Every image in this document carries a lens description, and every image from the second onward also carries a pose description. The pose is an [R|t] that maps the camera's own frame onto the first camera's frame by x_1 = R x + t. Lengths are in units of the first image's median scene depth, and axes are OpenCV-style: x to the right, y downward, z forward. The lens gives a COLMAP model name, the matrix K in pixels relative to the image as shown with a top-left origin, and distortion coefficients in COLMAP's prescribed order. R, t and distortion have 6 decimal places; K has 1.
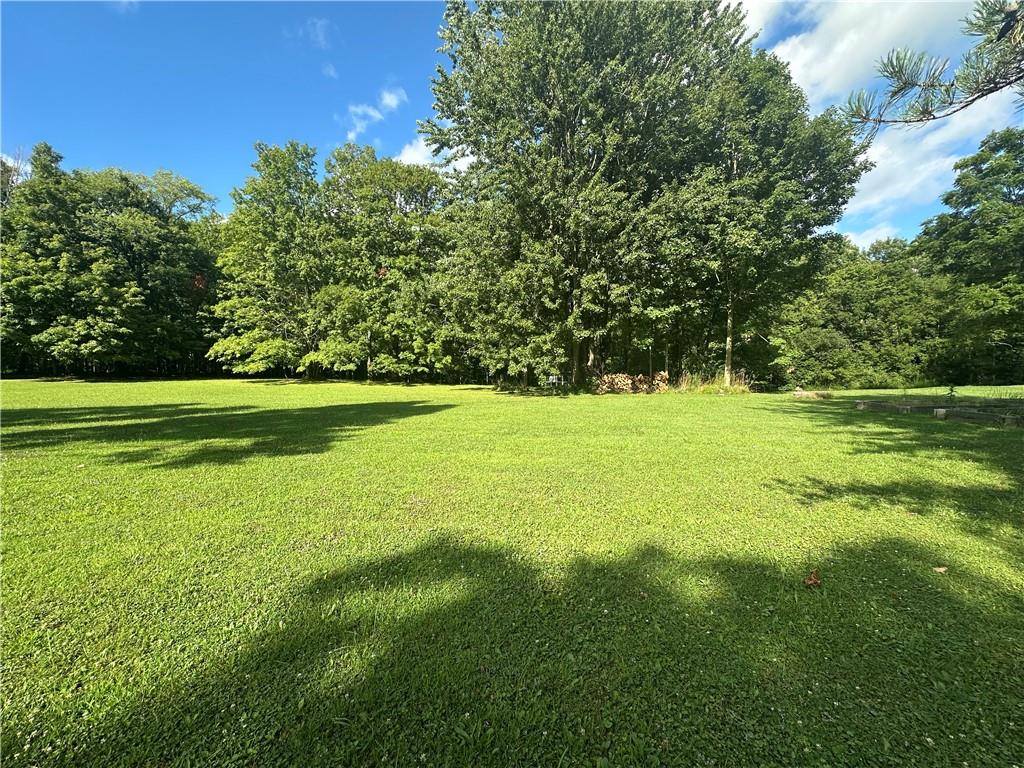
lens RADIAL K [[408.3, 0, 512.1], [0, 408.3, 382.5], [0, 0, 1]] dist [-0.000818, -0.000213]
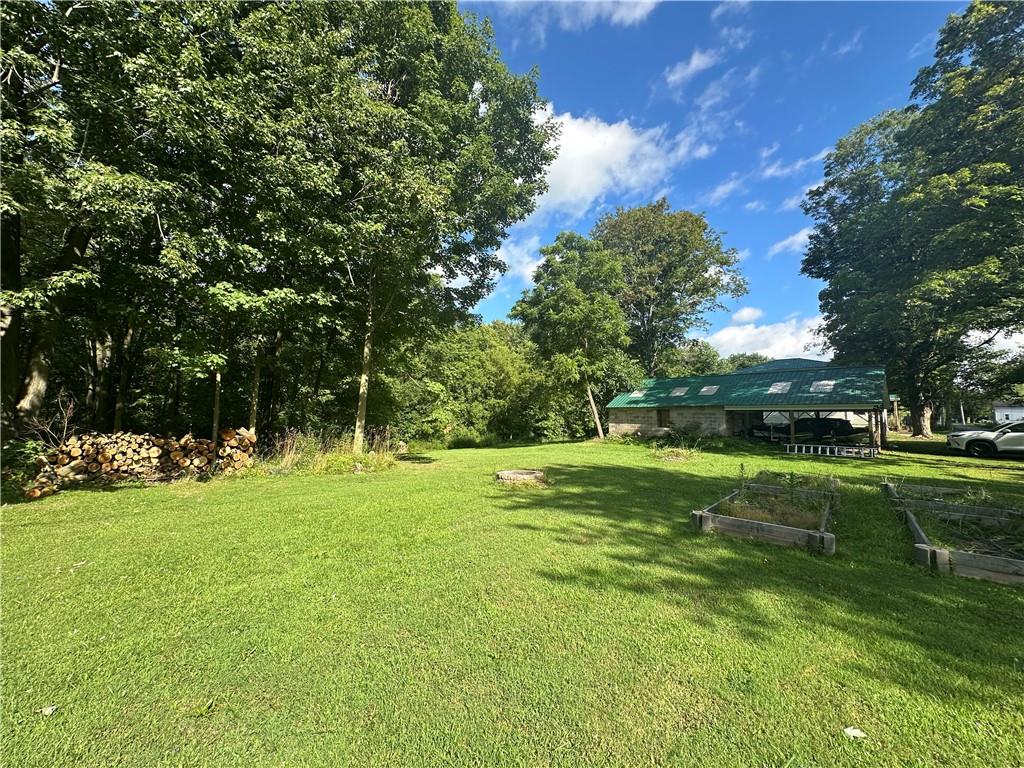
lens RADIAL K [[408.3, 0, 512.5], [0, 408.3, 388.3], [0, 0, 1]] dist [-0.000818, -0.000213]
pose [[0.583349, 0.086836, 0.807566, 0.204582], [-0.004553, 0.994603, -0.103658, -0.033341], [-0.812209, 0.056792, 0.580596, 0.586526]]
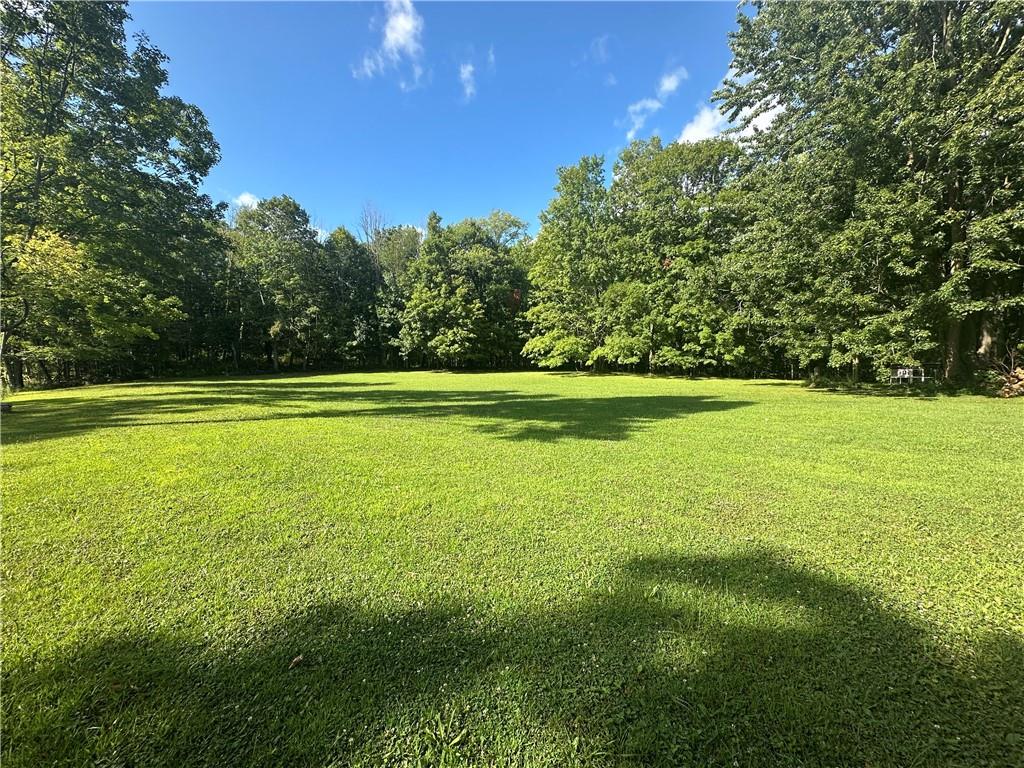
lens RADIAL K [[408.3, 0, 505.0], [0, 408.3, 381.5], [0, 0, 1]] dist [-0.000818, -0.000213]
pose [[0.787874, 0.018722, -0.615552, -0.019217], [-0.009801, 0.999792, 0.017865, 0.000117], [0.615758, -0.008042, 0.787894, -0.010900]]
